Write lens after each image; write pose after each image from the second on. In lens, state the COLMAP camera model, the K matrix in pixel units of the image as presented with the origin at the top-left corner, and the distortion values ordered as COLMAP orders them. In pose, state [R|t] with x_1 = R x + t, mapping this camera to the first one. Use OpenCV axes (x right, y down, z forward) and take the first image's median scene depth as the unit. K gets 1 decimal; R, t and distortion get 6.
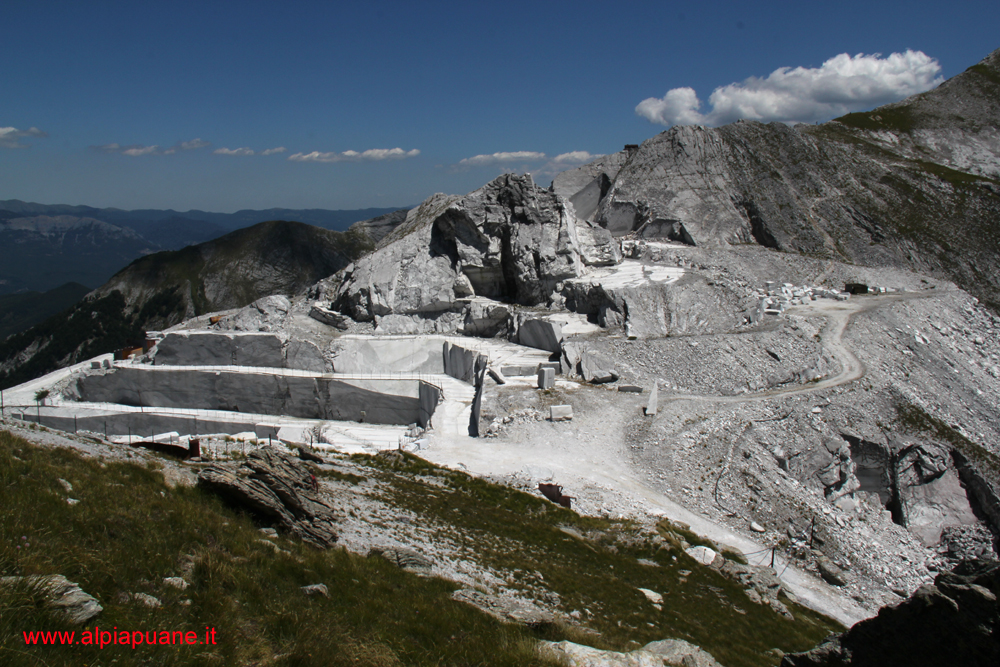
lens RADIAL K [[854.0, 0, 502.9], [0, 854.0, 318.9], [0, 0, 1]] dist [-0.196211, 0.196722]
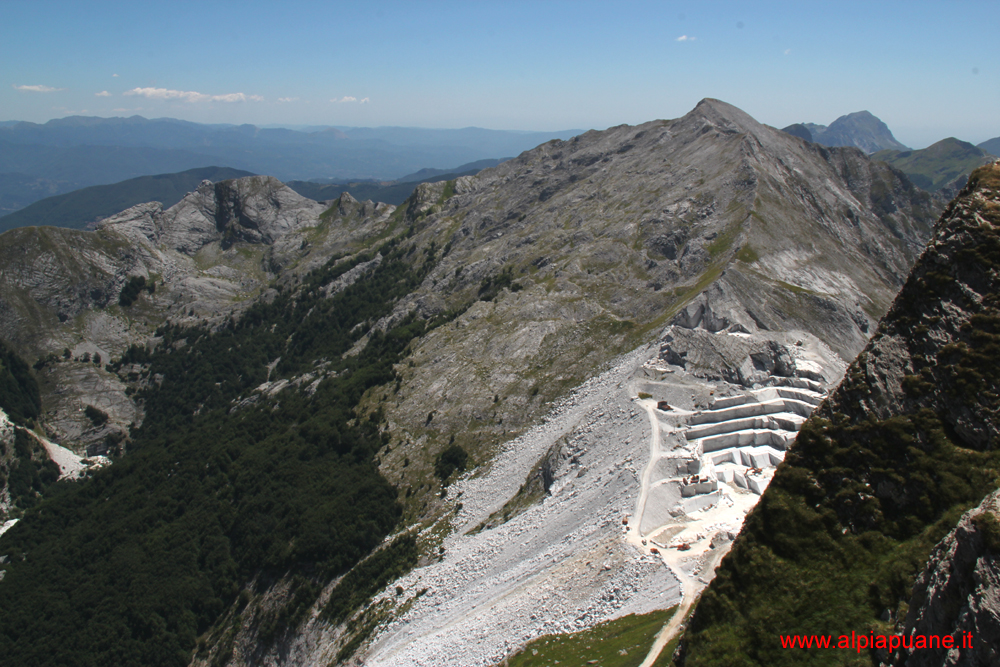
lens RADIAL K [[850.2, 0, 502.3], [0, 850.2, 307.1], [0, 0, 1]] dist [-0.187386, 0.170609]
pose [[0.847575, -0.130208, 0.514453, -2.935771], [0.081086, 0.989824, 0.116934, -0.862849], [-0.524444, -0.057396, 0.849508, -1.534083]]
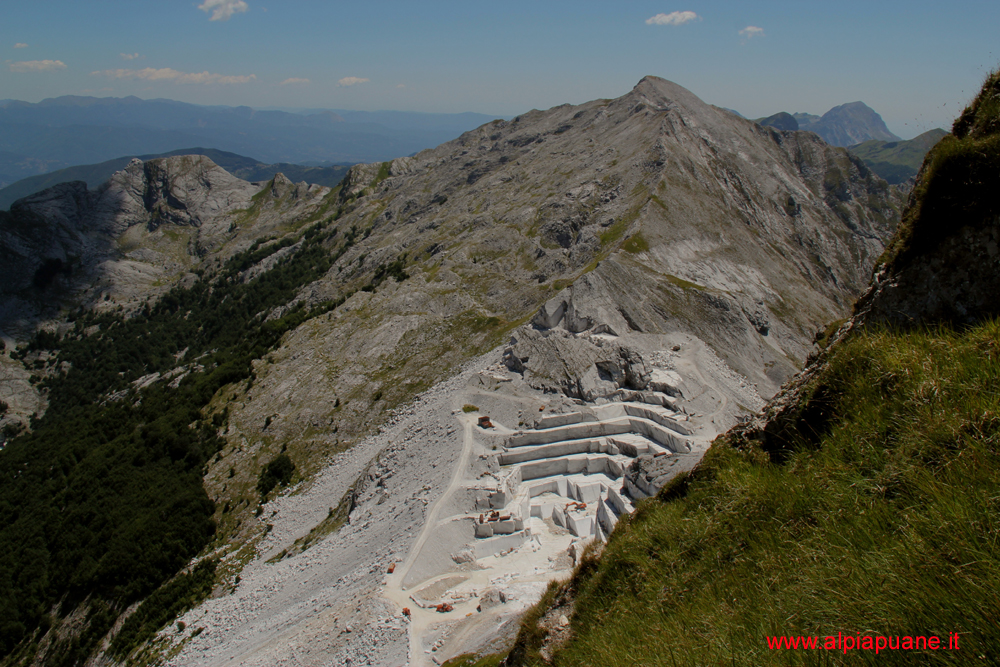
lens RADIAL K [[848.1, 0, 499.8], [0, 848.1, 317.2], [0, 0, 1]] dist [-0.191681, 0.188586]
pose [[0.848203, -0.131965, 0.512969, -2.009300], [0.065598, 0.987182, 0.145493, -0.780753], [-0.525594, -0.089758, 0.845987, -1.431939]]
